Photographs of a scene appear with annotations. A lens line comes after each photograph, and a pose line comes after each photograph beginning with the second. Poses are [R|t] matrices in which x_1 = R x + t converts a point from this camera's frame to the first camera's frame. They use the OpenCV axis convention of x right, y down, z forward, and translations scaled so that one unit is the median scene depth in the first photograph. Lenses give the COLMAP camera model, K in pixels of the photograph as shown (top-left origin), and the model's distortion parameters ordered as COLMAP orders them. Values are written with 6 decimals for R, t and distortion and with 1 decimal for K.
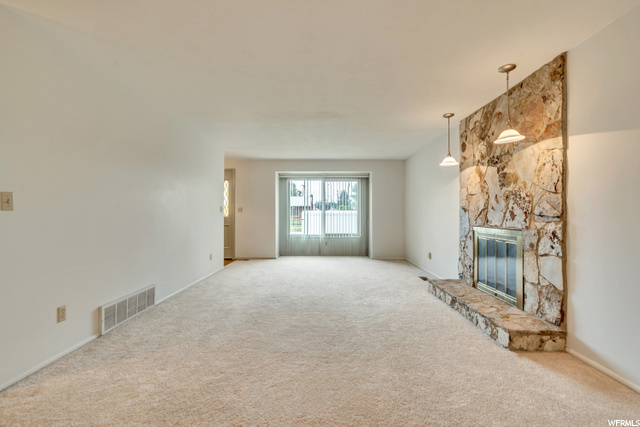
lens RADIAL K [[292.5, 0, 320.0], [0, 292.5, 213.5], [0, 0, 1]] dist [-0.001701, 0.000357]
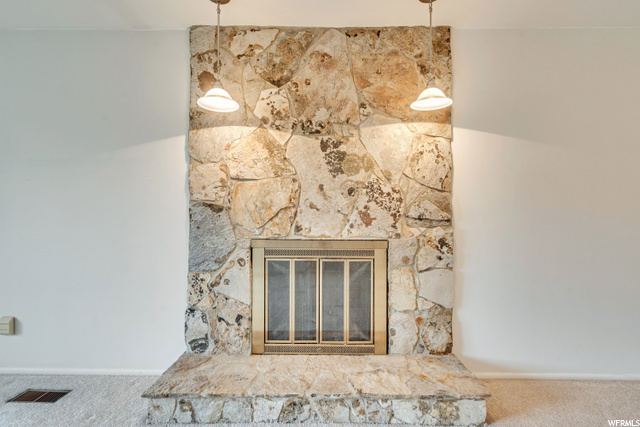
lens RADIAL K [[292.5, 0, 320.0], [0, 292.5, 213.5], [0, 0, 1]] dist [-0.001701, 0.000357]
pose [[-0.005352, 0.007551, 0.999957, -0.007337], [-0.004810, 0.999960, -0.007576, 0.000377], [-0.999974, -0.004851, -0.005316, 1.175023]]
